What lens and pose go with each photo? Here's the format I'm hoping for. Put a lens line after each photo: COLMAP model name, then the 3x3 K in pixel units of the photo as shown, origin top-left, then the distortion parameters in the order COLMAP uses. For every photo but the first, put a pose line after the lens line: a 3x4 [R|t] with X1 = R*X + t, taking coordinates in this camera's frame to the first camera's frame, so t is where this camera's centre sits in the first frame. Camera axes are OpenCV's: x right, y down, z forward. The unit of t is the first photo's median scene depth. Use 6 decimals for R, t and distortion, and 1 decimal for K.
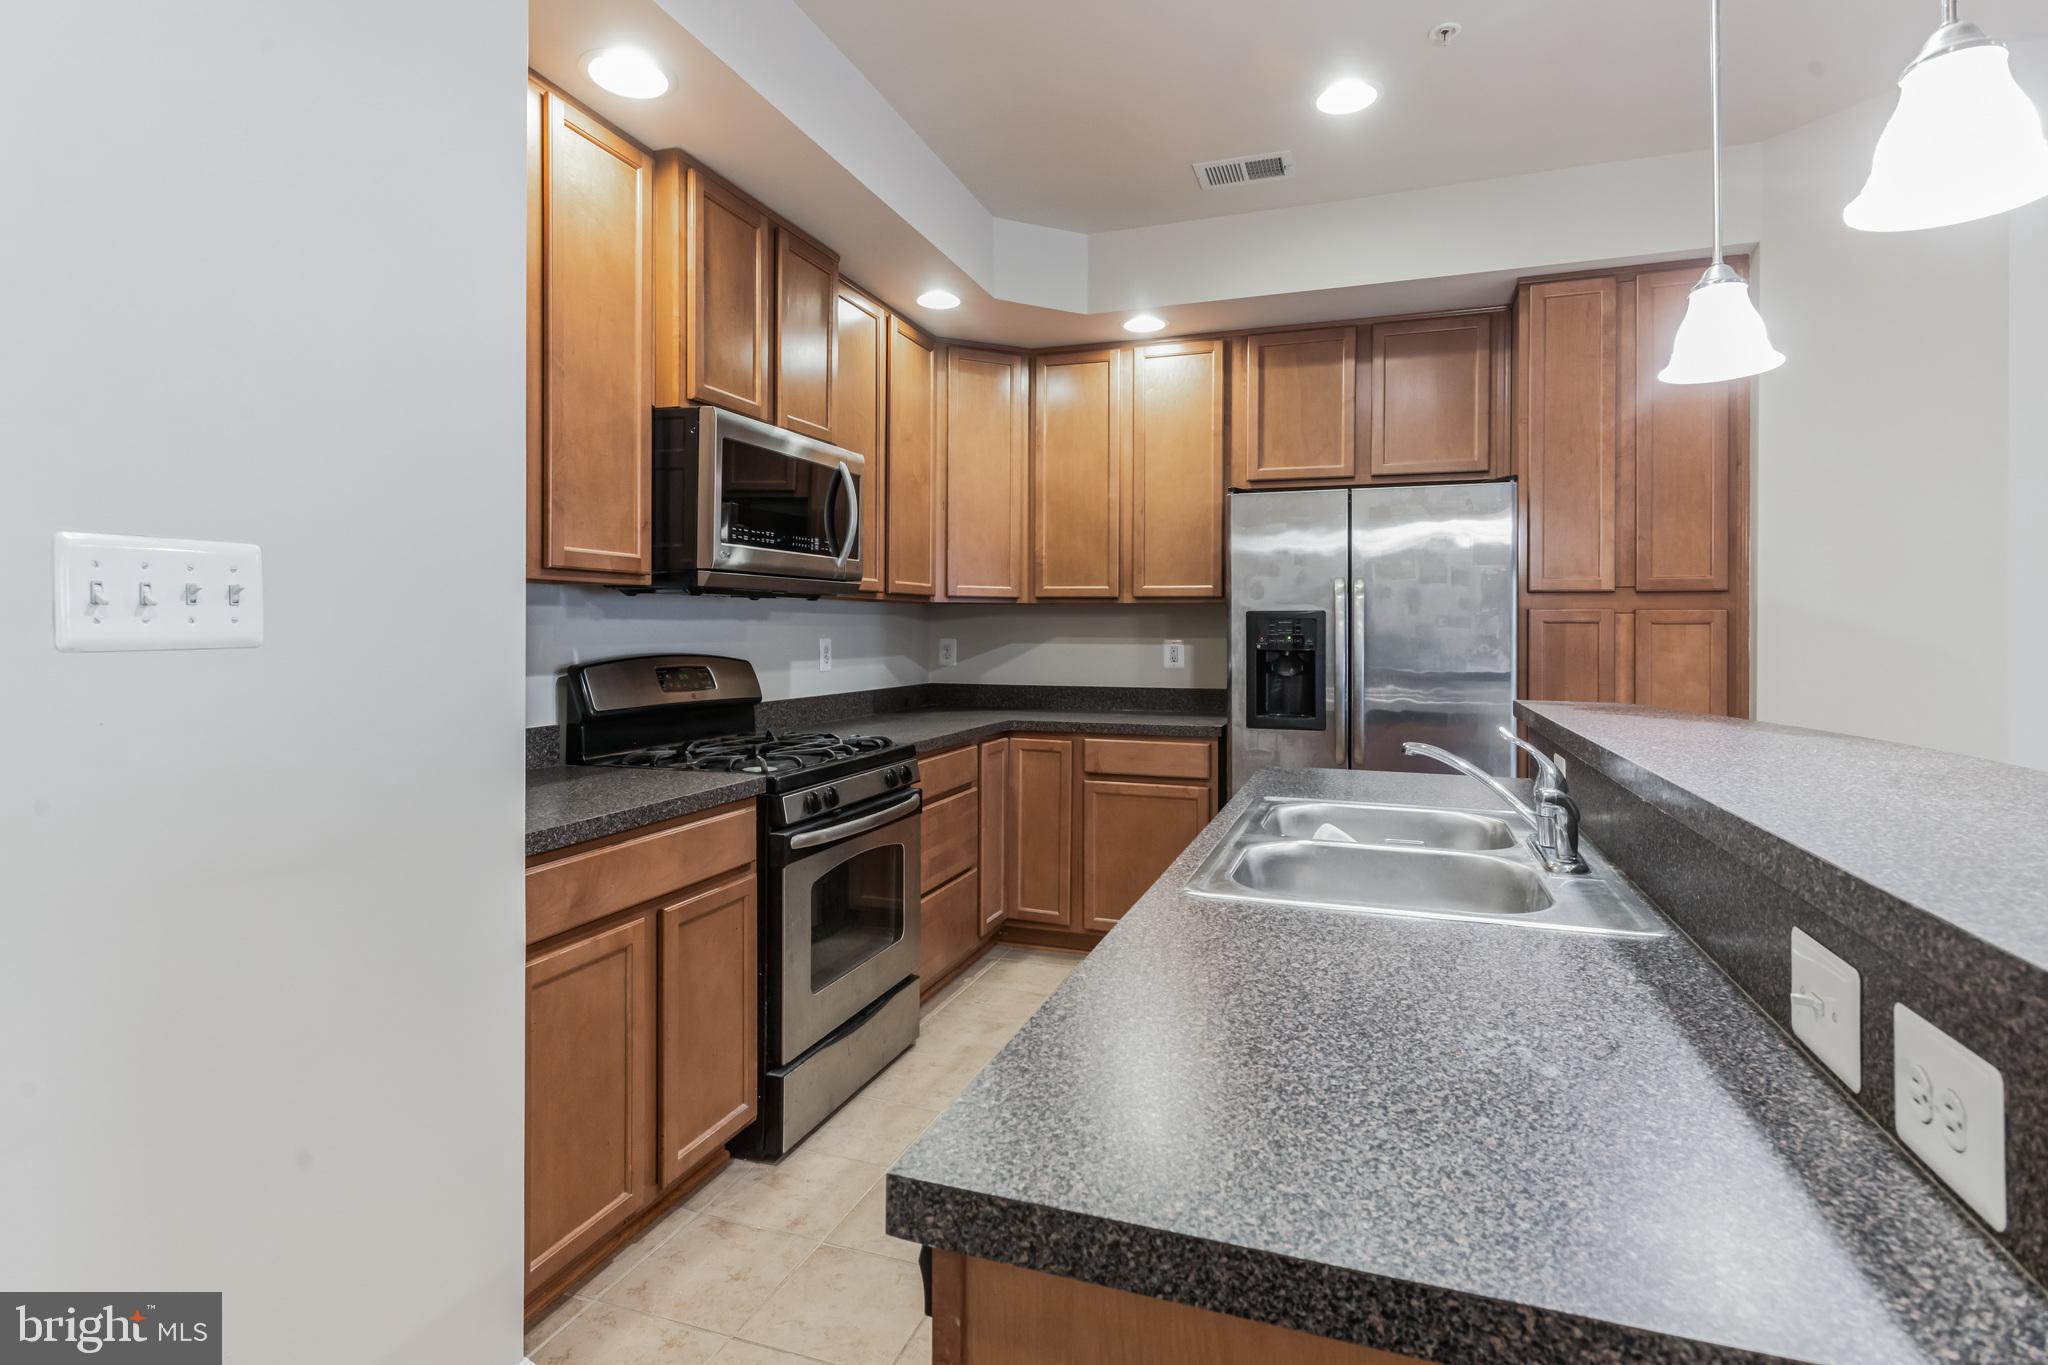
lens RADIAL K [[1016.1, 0, 1021.4], [0, 1016.1, 629.1], [0, 0, 1]] dist [0.010273, -0.002513]
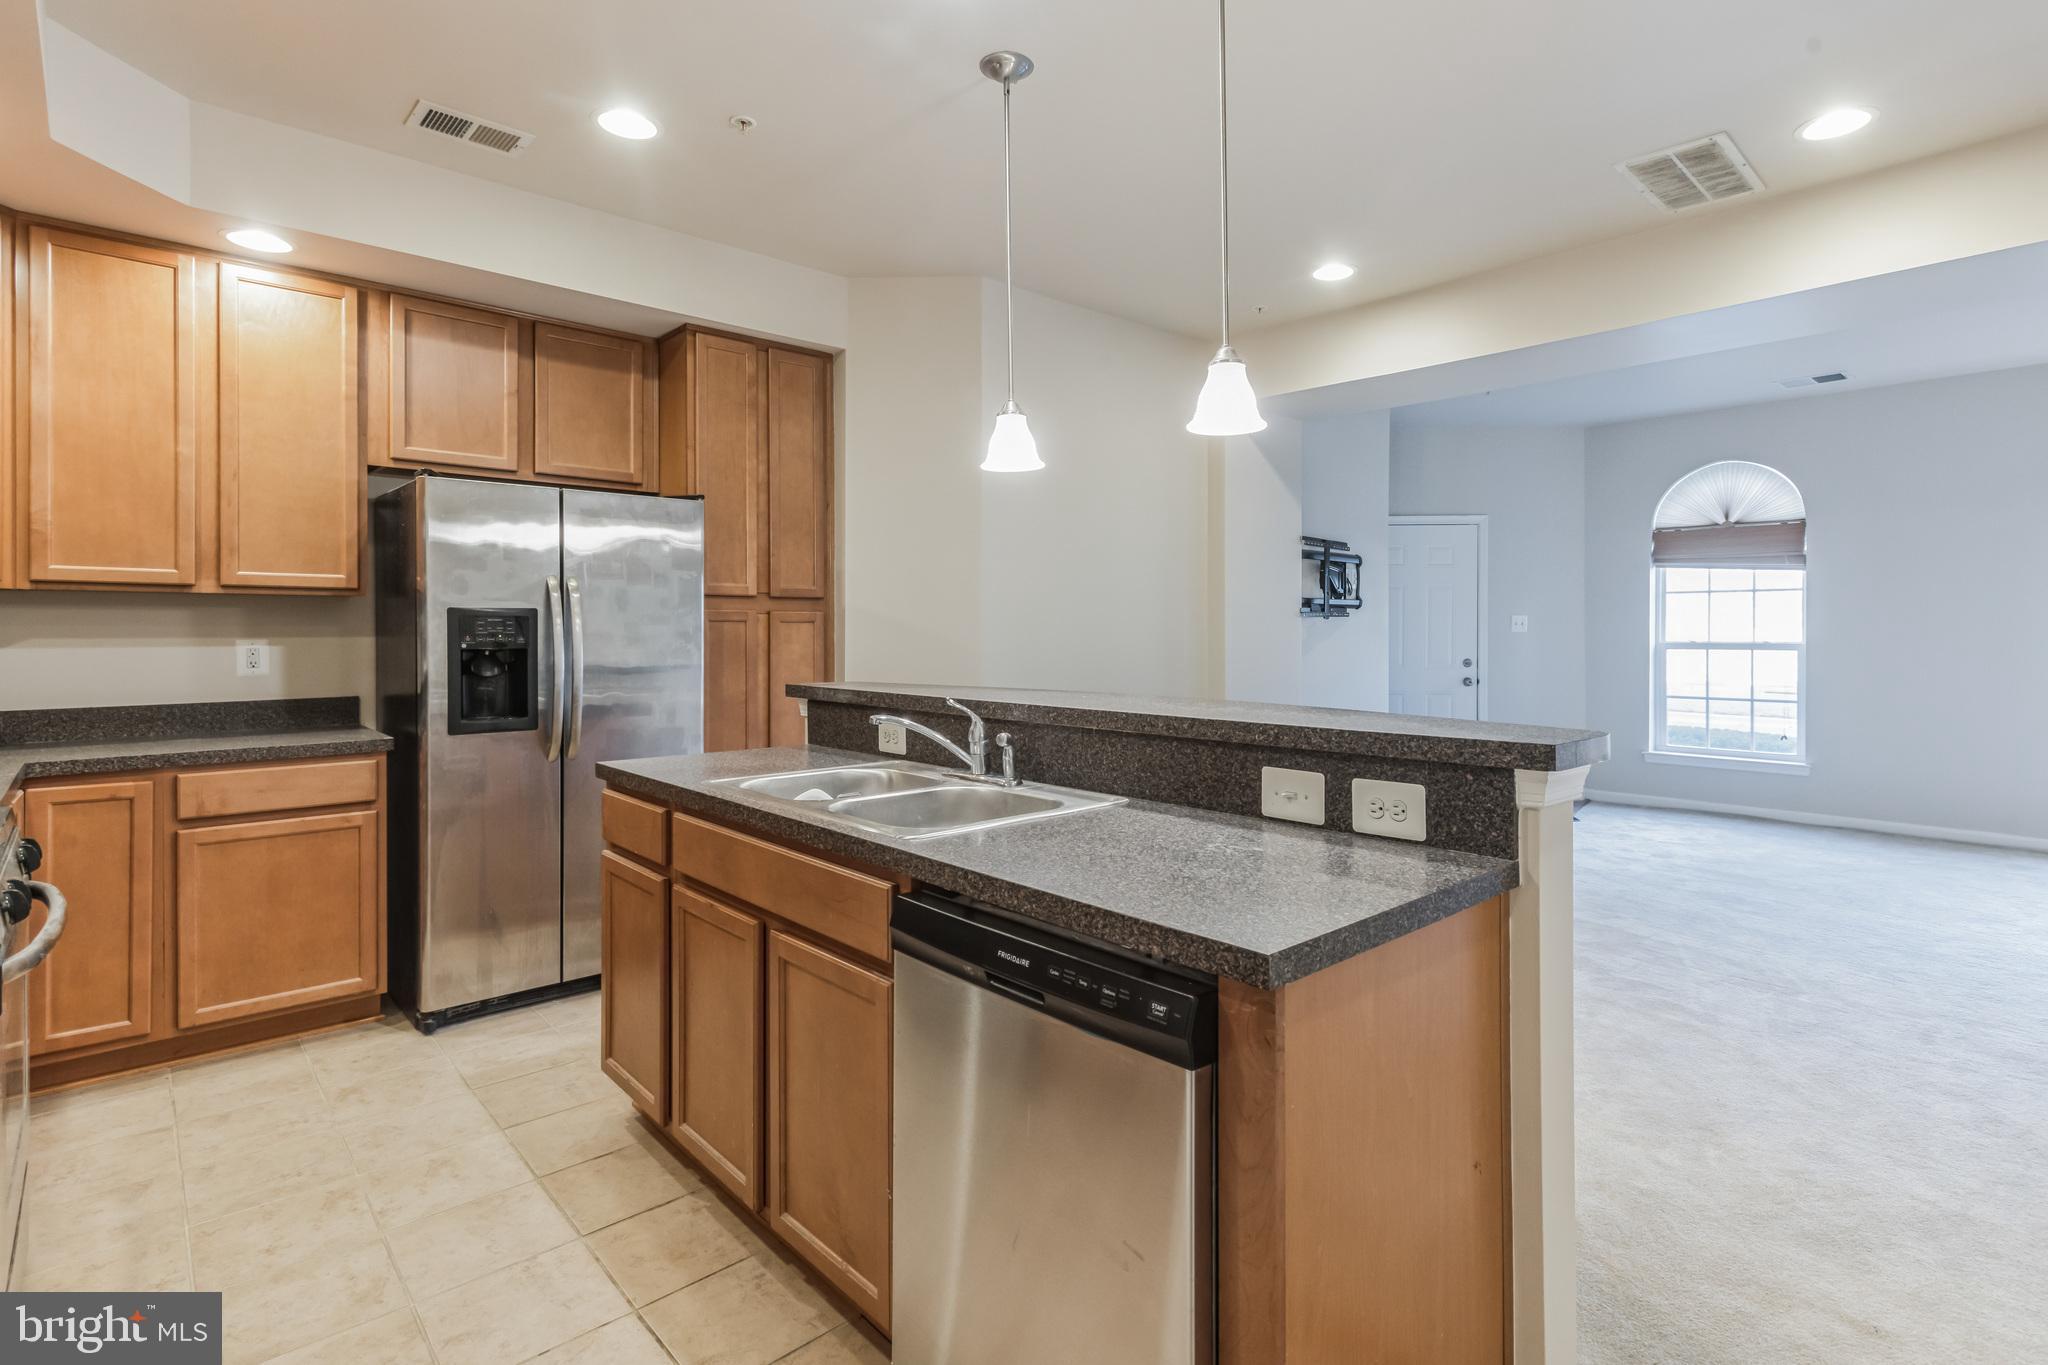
lens RADIAL K [[1016.1, 0, 1038.5], [0, 1016.1, 632.6], [0, 0, 1]] dist [0.010273, -0.002513]
pose [[0.459695, -0.007049, 0.888049, -0.347517], [0.000640, 0.999971, 0.007606, -0.001359], [-0.888077, -0.002929, 0.459686, 0.109066]]
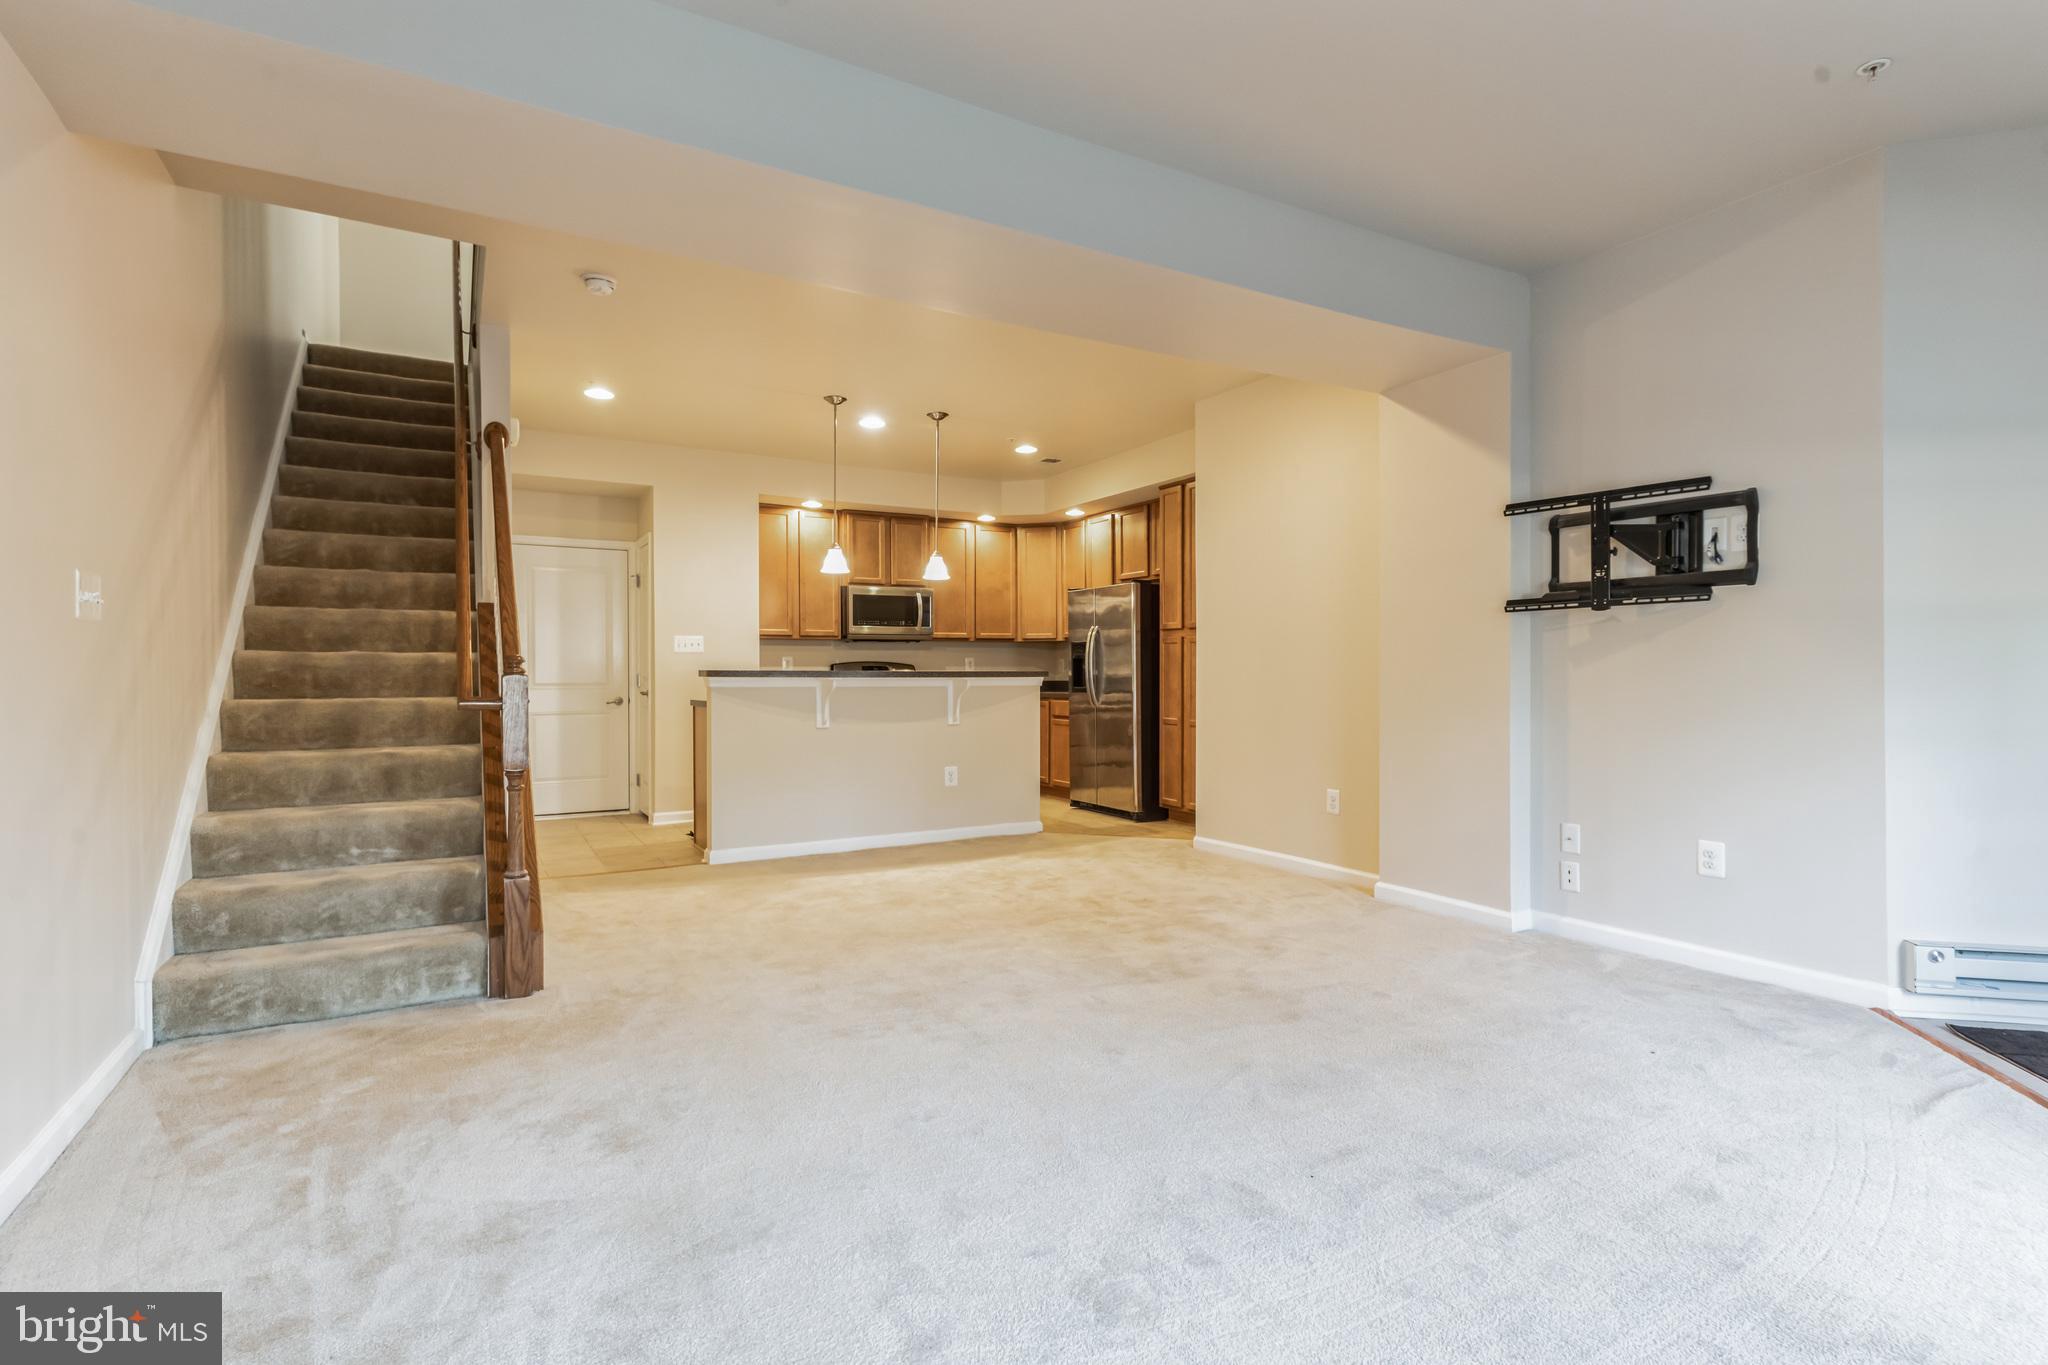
lens RADIAL K [[1016.1, 0, 1037.7], [0, 1016.1, 678.0], [0, 0, 1]] dist [0.010273, -0.002513]
pose [[0.756644, -0.006649, -0.653793, 1.698365], [0.007952, 0.999968, -0.000966, 0.067891], [0.653779, -0.004468, 0.756673, -0.818870]]
